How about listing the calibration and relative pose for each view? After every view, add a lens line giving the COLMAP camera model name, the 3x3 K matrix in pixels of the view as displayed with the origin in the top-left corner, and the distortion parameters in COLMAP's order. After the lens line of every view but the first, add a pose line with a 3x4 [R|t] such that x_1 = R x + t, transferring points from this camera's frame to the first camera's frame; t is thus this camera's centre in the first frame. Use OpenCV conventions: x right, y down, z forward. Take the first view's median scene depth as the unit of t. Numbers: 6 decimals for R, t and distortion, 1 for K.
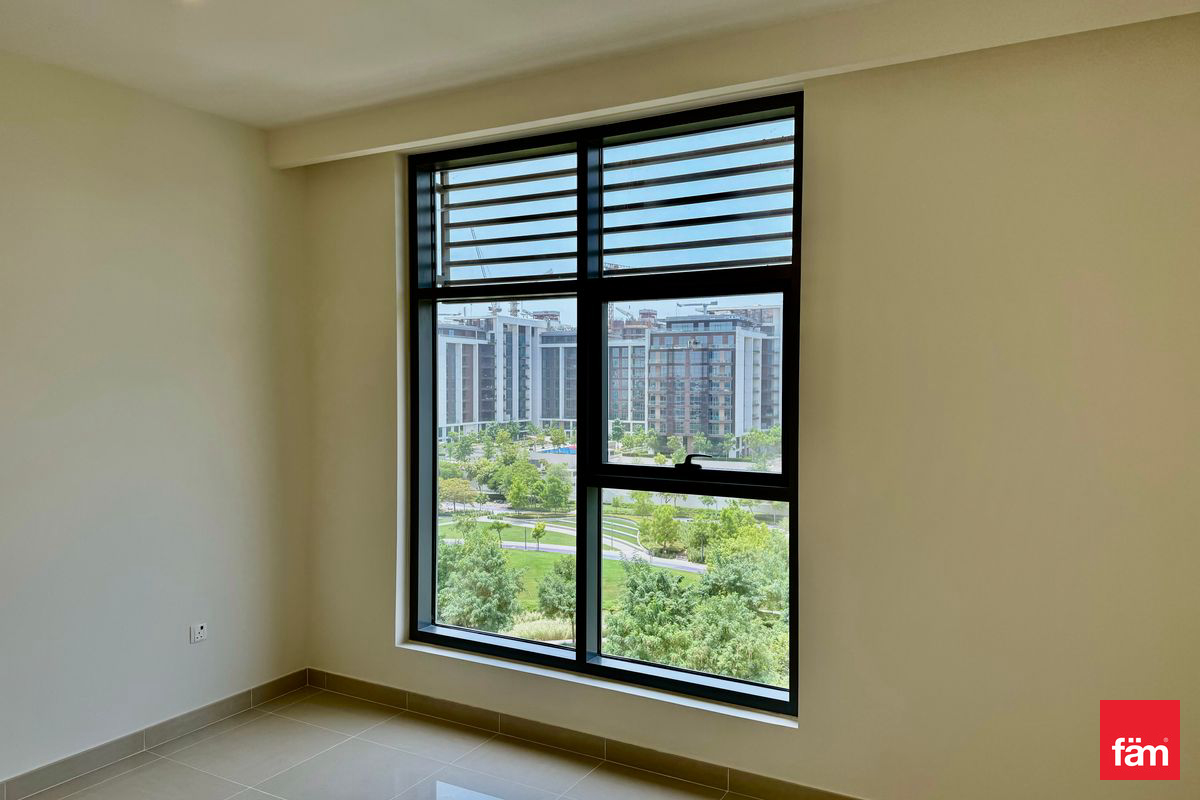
lens RADIAL K [[821.5, 0, 588.7], [0, 821.5, 411.6], [0, 0, 1]] dist [0.043219, -0.020694]
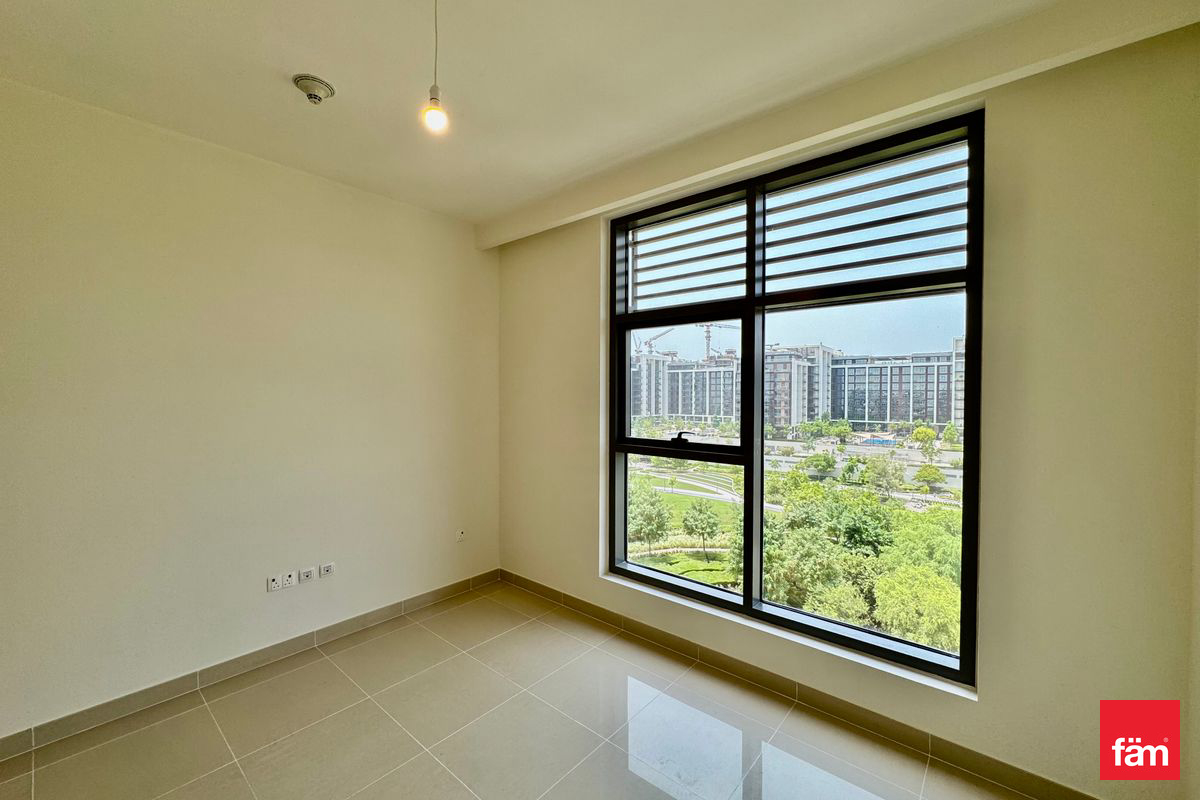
lens RADIAL K [[476.9, 0, 609.3], [0, 476.9, 407.3], [0, 0, 1]] dist [-0.002491, -0.000669]
pose [[0.984230, 0.005840, -0.176798, -0.075413], [-0.006887, 0.999962, -0.005305, 0.006349], [0.176760, 0.006439, 0.984233, 0.211745]]
